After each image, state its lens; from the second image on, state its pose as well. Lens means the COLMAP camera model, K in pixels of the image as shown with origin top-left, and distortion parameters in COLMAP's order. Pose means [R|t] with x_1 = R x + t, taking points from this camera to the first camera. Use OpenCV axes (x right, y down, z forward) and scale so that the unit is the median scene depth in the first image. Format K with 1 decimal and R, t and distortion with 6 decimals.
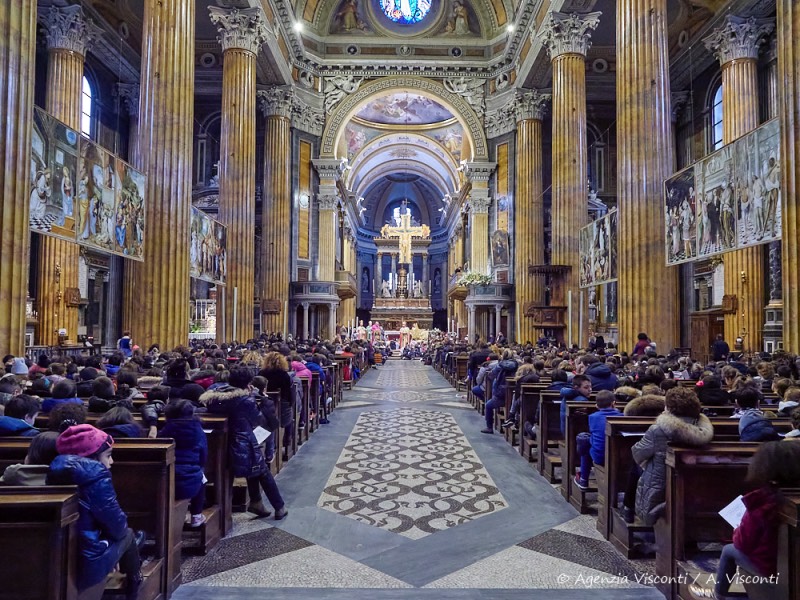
lens RADIAL K [[578.1, 0, 400.0], [0, 578.1, 300.0], [0, 0, 1]] dist [-0.036890, -0.000163]
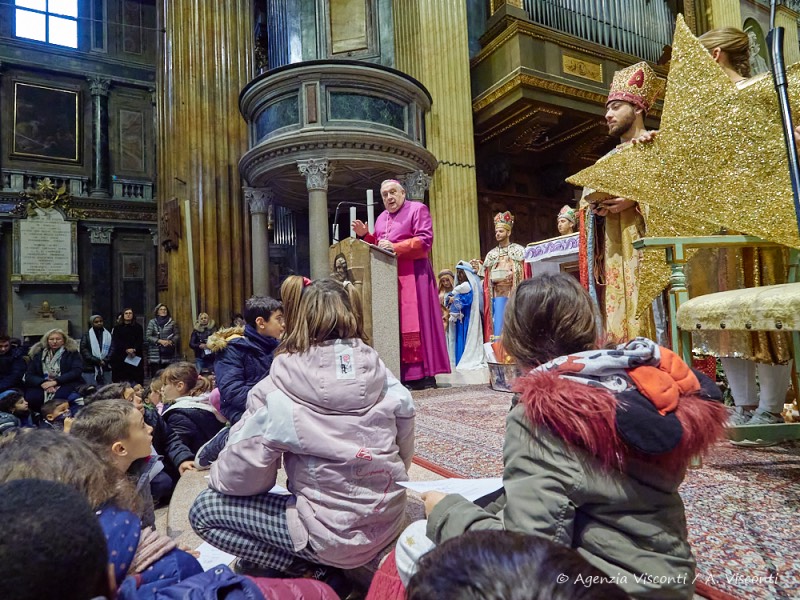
lens RADIAL K [[485.5, 0, 400.0], [0, 485.5, 300.0], [0, 0, 1]] dist [-0.001828, -0.000035]
pose [[0.467902, -0.088291, -0.879359, 0.034831], [0.107431, 0.993301, -0.042568, 0.045070], [0.877227, -0.074552, 0.474253, 0.618768]]
